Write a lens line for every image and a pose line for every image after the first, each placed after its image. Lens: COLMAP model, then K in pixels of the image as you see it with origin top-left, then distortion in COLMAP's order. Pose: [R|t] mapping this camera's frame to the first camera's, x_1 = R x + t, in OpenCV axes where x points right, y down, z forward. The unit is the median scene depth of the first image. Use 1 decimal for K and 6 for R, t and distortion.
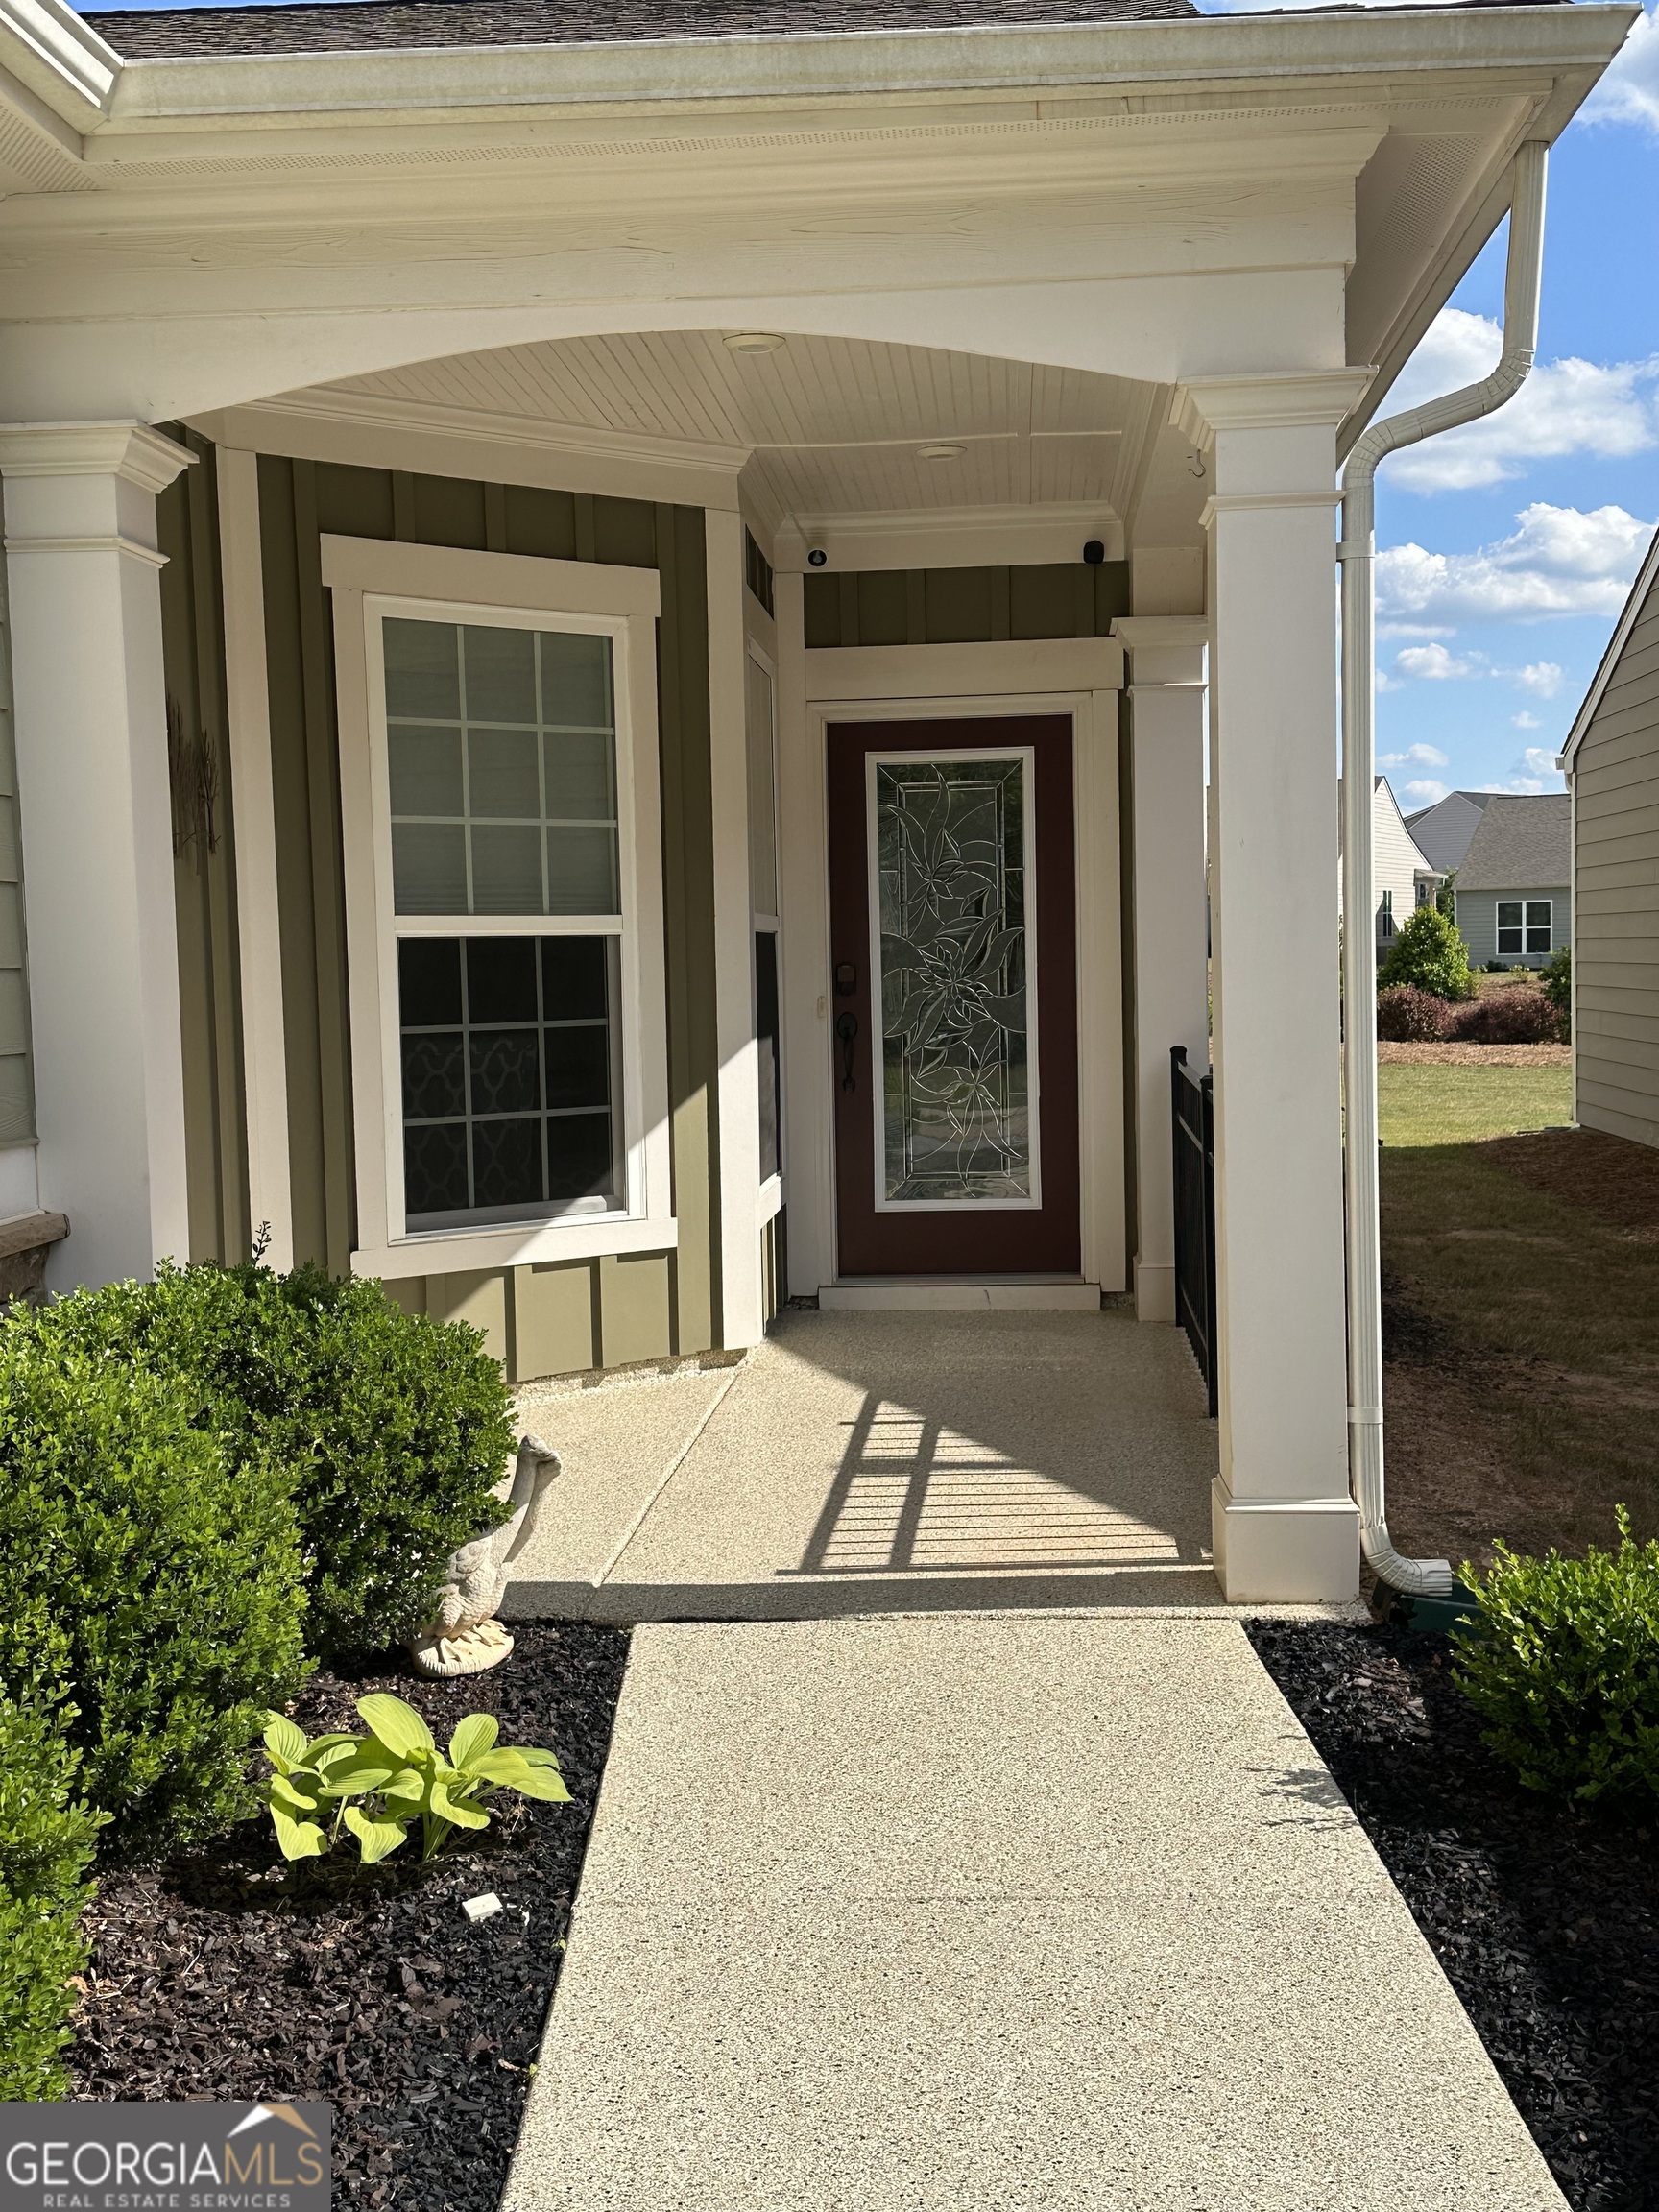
lens RADIAL K [[2561.6, 0, 829.5], [0, 2561.6, 1106.0], [0, 0, 1]] dist [0.177630, -0.342086]
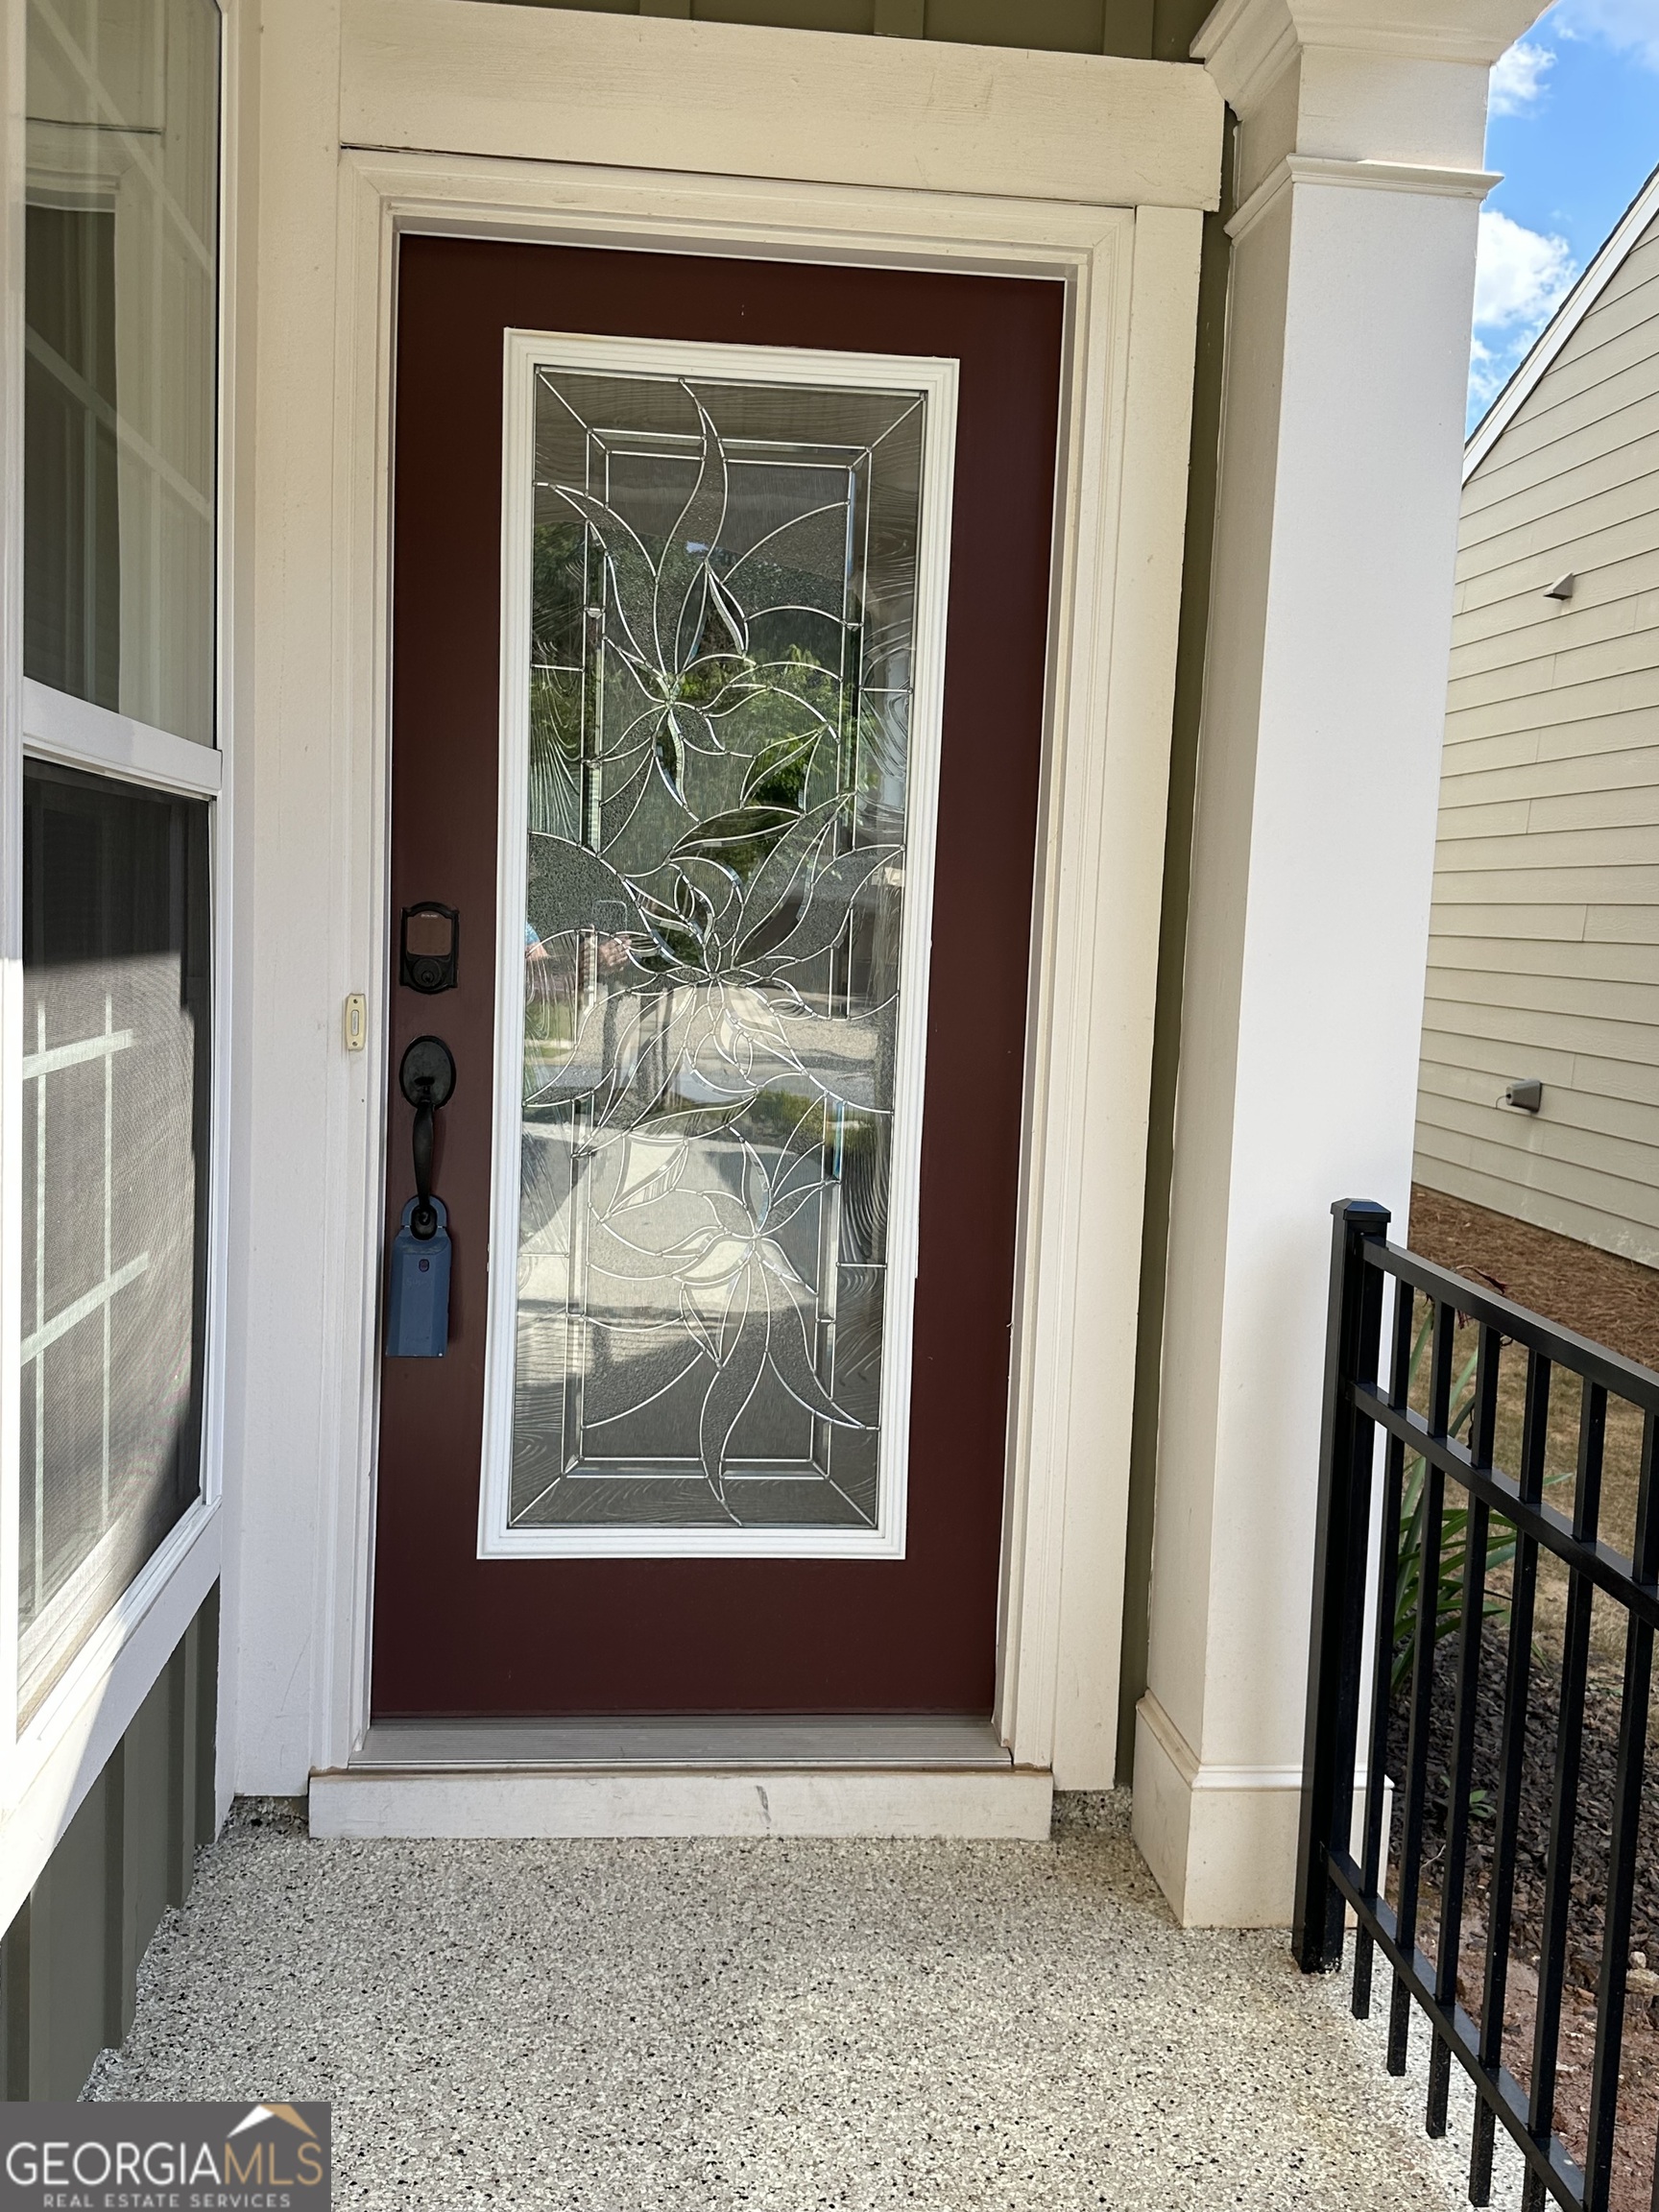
lens RADIAL K [[2034.1, 0, 829.5], [0, 2034.1, 1106.0], [0, 0, 1]] dist [0.082318, -0.002042]
pose [[0.981883, 0.045390, 0.183974, 0.010289], [-0.052485, 0.998047, 0.033878, -0.040154], [-0.182077, -0.042920, 0.982347, 0.700734]]
